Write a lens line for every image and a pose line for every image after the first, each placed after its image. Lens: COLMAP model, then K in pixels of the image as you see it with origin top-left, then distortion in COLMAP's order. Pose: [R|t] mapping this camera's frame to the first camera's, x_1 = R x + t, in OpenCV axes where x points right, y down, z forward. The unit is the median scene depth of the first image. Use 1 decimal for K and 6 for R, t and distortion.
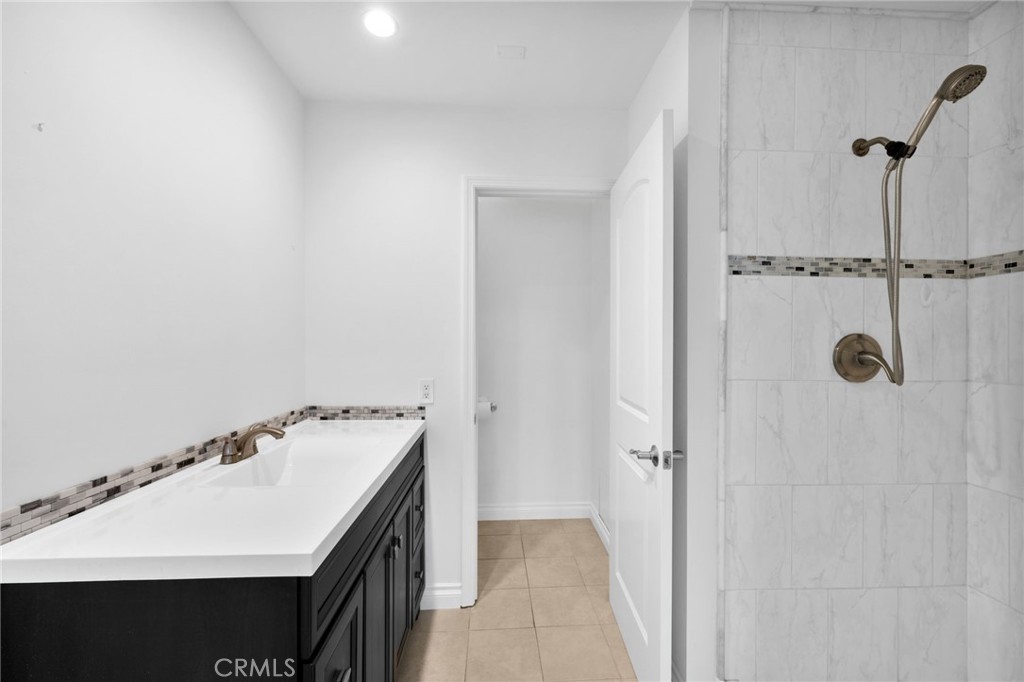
lens RADIAL K [[407.2, 0, 511.7], [0, 407.2, 342.2], [0, 0, 1]] dist [-0.002966, -0.000813]
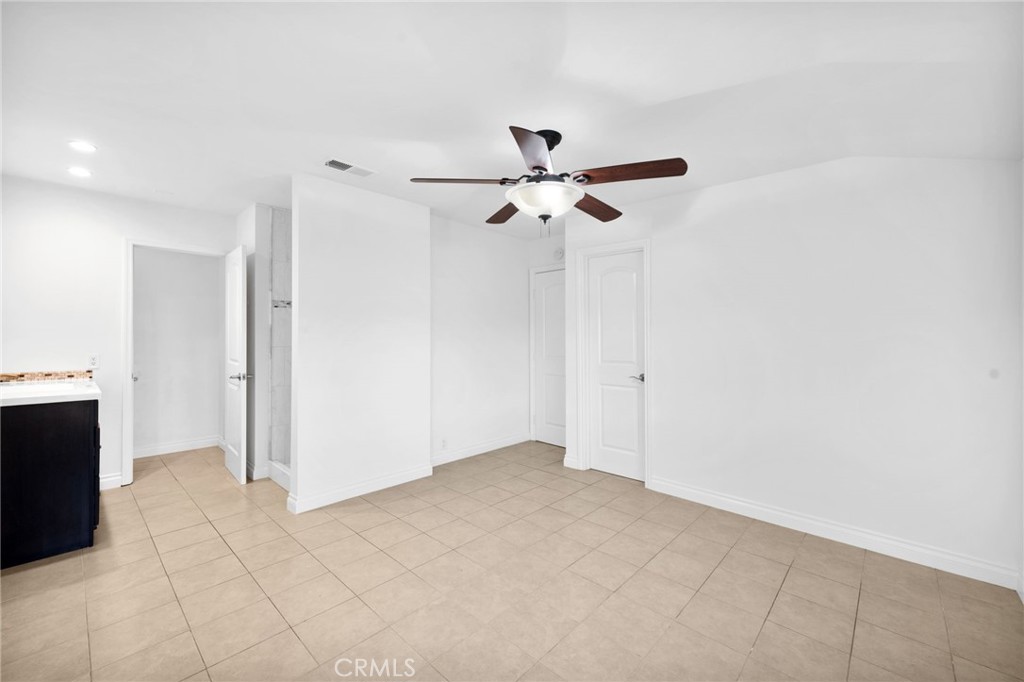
lens RADIAL K [[407.2, 0, 510.3], [0, 407.2, 336.7], [0, 0, 1]] dist [-0.002966, -0.000813]
pose [[0.710822, -0.001259, 0.703371, -0.231509], [-0.003683, 0.999978, 0.005512, 0.006468], [-0.703363, -0.006509, 0.710802, -1.969387]]
